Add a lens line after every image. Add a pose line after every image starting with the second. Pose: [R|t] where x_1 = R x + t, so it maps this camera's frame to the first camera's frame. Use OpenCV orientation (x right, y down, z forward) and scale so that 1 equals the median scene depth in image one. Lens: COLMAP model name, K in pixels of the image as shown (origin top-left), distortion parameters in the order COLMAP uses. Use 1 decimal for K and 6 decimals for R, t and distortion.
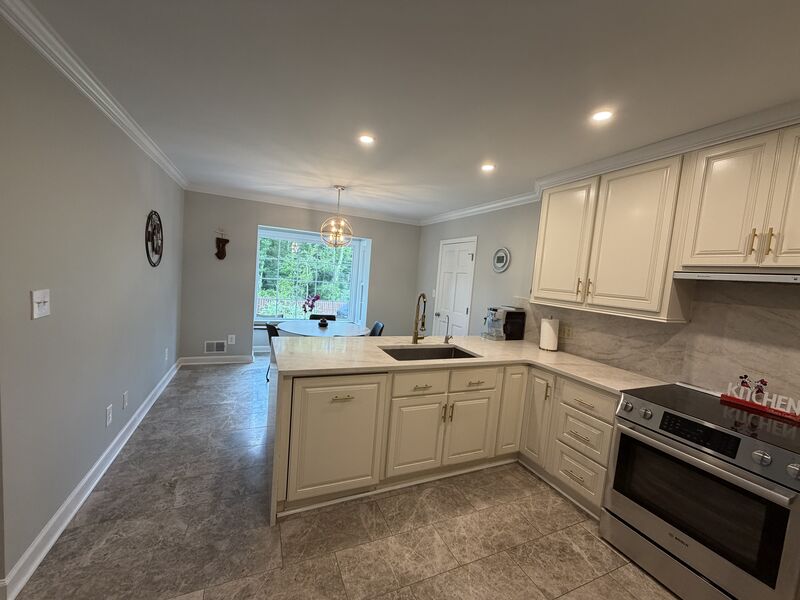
lens RADIAL K [[320.0, 0, 397.3], [0, 320.0, 300.1], [0, 0, 1]] dist [-0.000102, -0.000113]
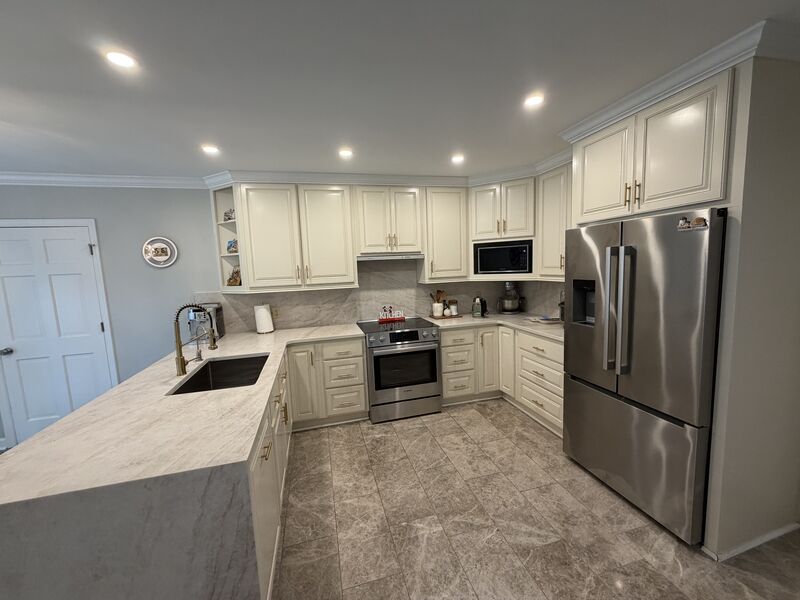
lens RADIAL K [[320.0, 0, 399.6], [0, 320.0, 300.4], [0, 0, 1]] dist [-0.000102, -0.000113]
pose [[0.143181, -0.192434, 0.970808, -0.751411], [0.131844, 0.975881, 0.173994, -0.124413], [-0.980875, 0.103083, 0.165099, 0.511868]]
